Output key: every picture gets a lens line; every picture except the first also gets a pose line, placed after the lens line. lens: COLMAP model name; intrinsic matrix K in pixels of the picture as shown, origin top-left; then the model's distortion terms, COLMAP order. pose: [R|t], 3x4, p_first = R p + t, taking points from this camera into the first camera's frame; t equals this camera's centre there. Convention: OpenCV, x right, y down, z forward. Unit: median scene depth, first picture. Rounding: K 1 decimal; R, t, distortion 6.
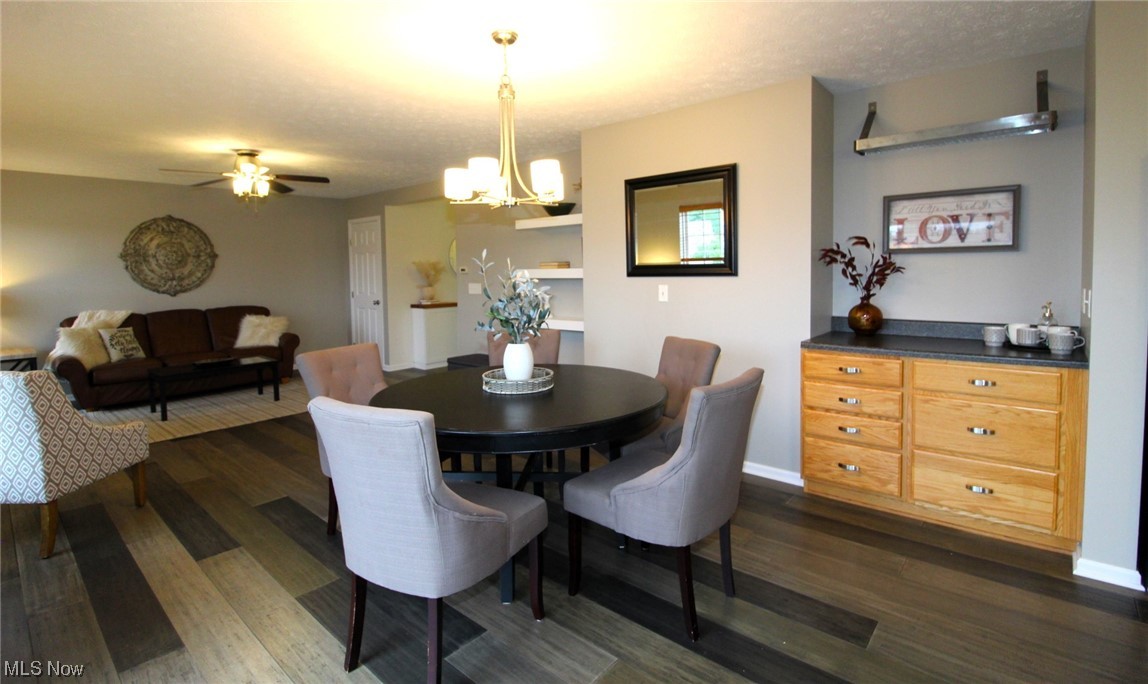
lens RADIAL K [[530.0, 0, 578.0], [0, 530.0, 296.4], [0, 0, 1]] dist [0.000584, -0.013589]
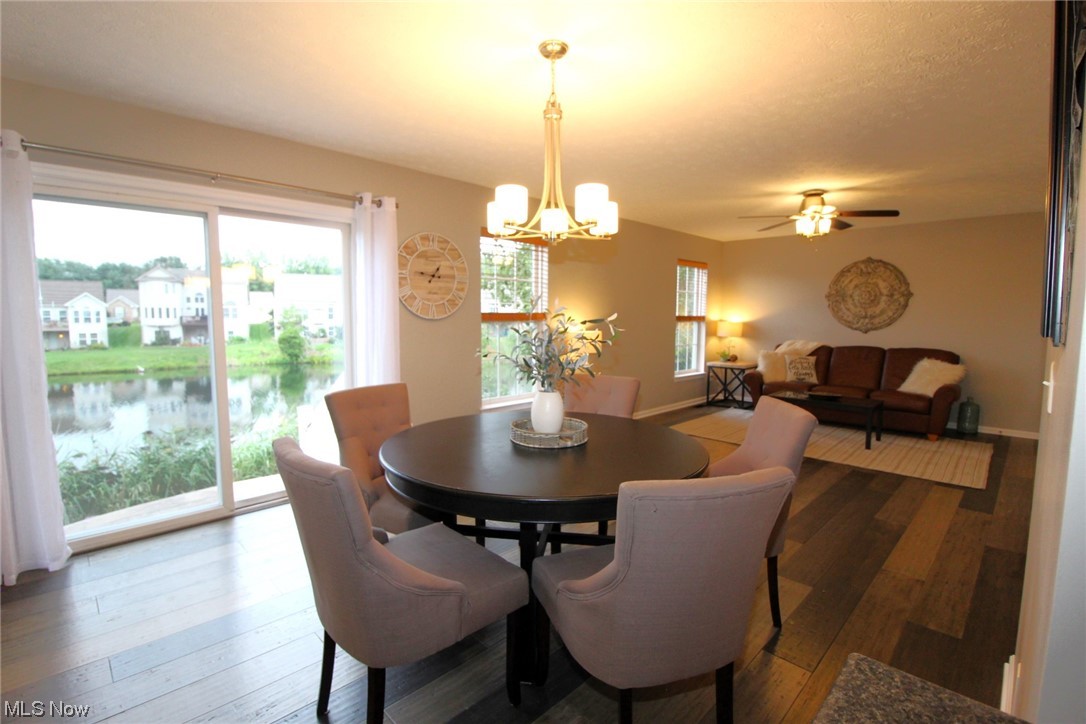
lens RADIAL K [[504.2, 0, 542.4], [0, 504.2, 358.4], [0, 0, 1]] dist [-0.001255, -0.012314]
pose [[-0.067689, 0.103389, -0.992335, 0.592411], [-0.051925, 0.992903, 0.106990, -0.049065], [0.996354, 0.058769, -0.061840, 0.815754]]
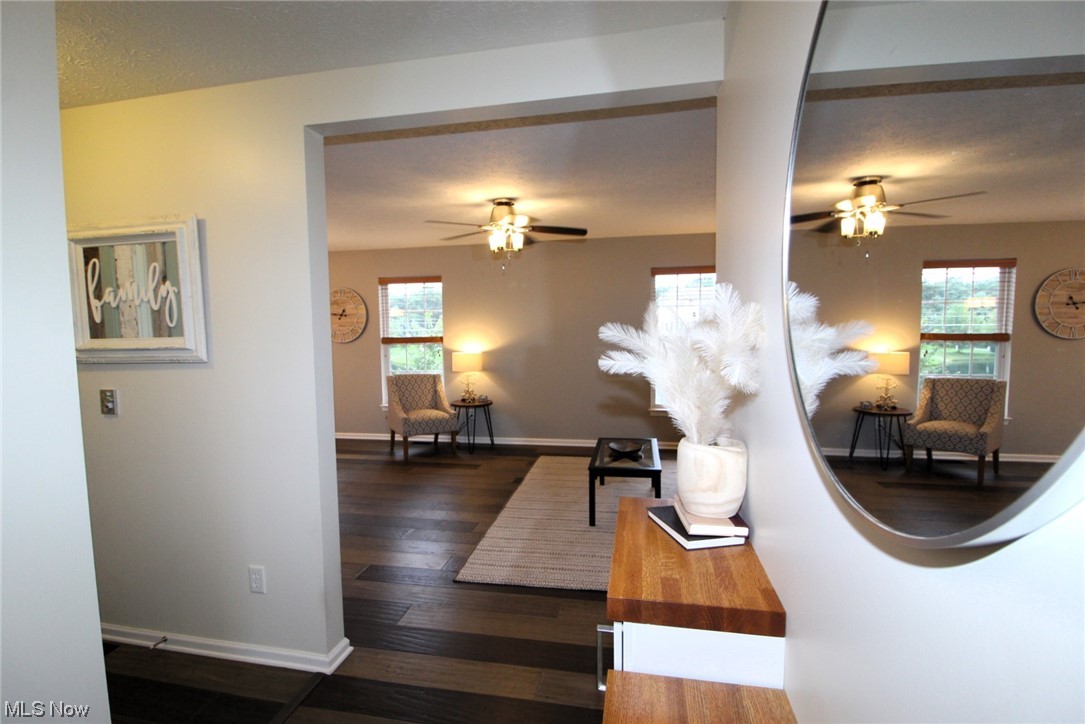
lens RADIAL K [[520.0, 0, 534.5], [0, 520.0, 367.0], [0, 0, 1]] dist [0.001223, 0.000129]
pose [[-0.873827, 0.066790, -0.481629, -0.337494], [0.006331, 0.992000, 0.126078, -0.157413], [0.486197, 0.107121, -0.867259, 2.651530]]
